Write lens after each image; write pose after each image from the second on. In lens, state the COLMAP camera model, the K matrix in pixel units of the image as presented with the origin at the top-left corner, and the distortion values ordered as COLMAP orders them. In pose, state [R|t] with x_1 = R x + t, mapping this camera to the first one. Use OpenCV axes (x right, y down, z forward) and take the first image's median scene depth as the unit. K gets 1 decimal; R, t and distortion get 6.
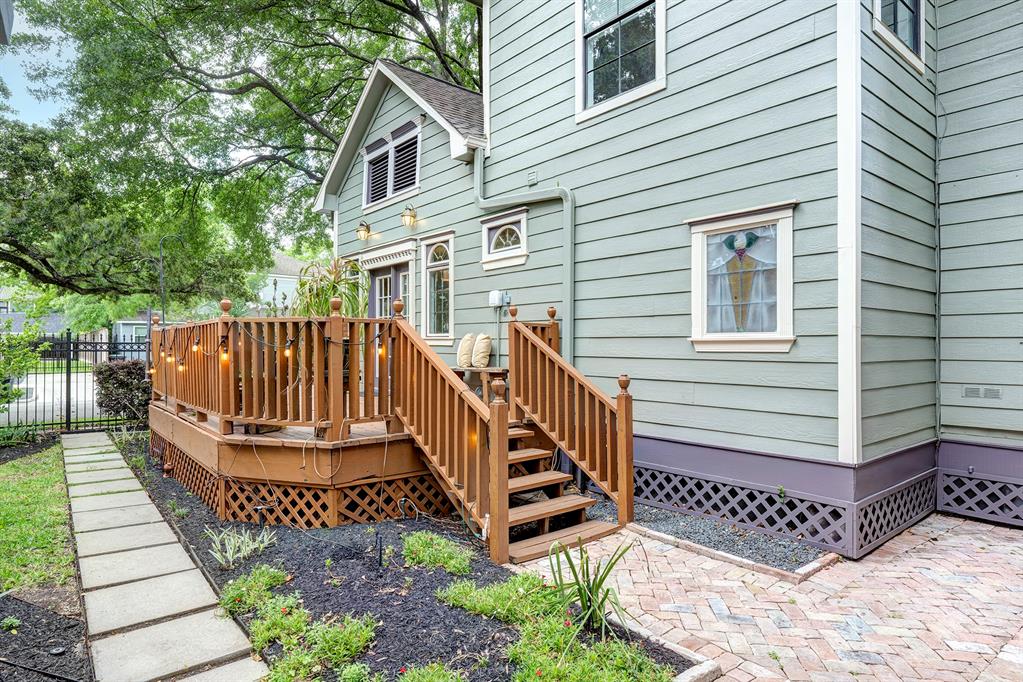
lens RADIAL K [[588.3, 0, 511.5], [0, 588.3, 341.0], [0, 0, 1]] dist [-0.001415, -0.000310]
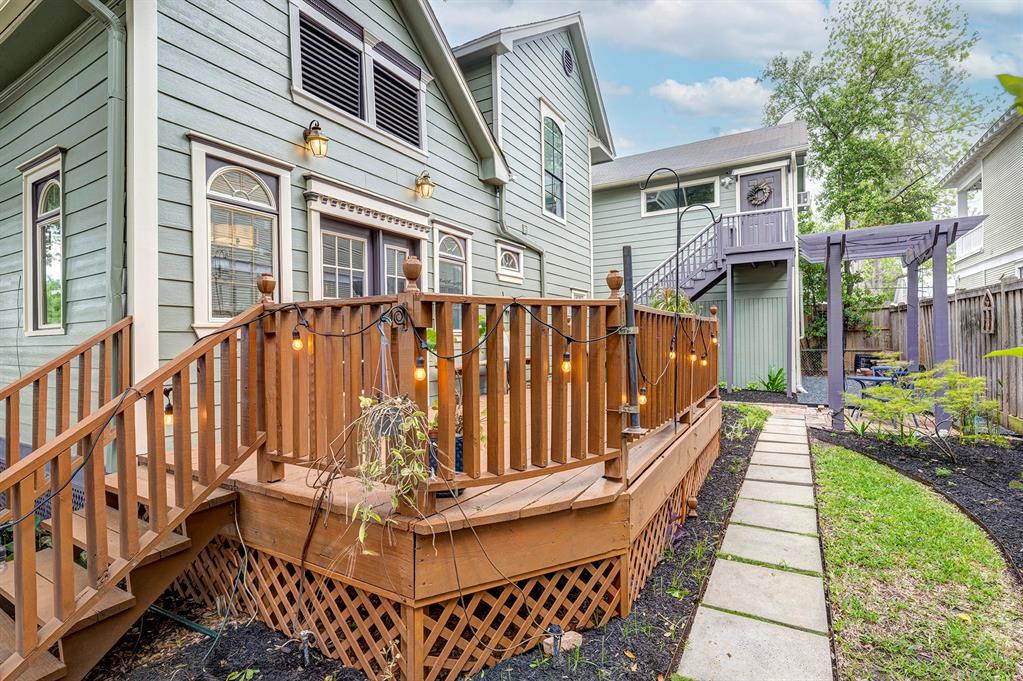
lens RADIAL K [[481.4, 0, 490.5], [0, 481.4, 336.8], [0, 0, 1]] dist [-0.000950, -0.000179]
pose [[-0.332383, 0.010307, 0.943088, -0.837329], [0.009860, 0.999924, -0.007453, 0.005711], [-0.943093, 0.006822, -0.332459, 1.138217]]
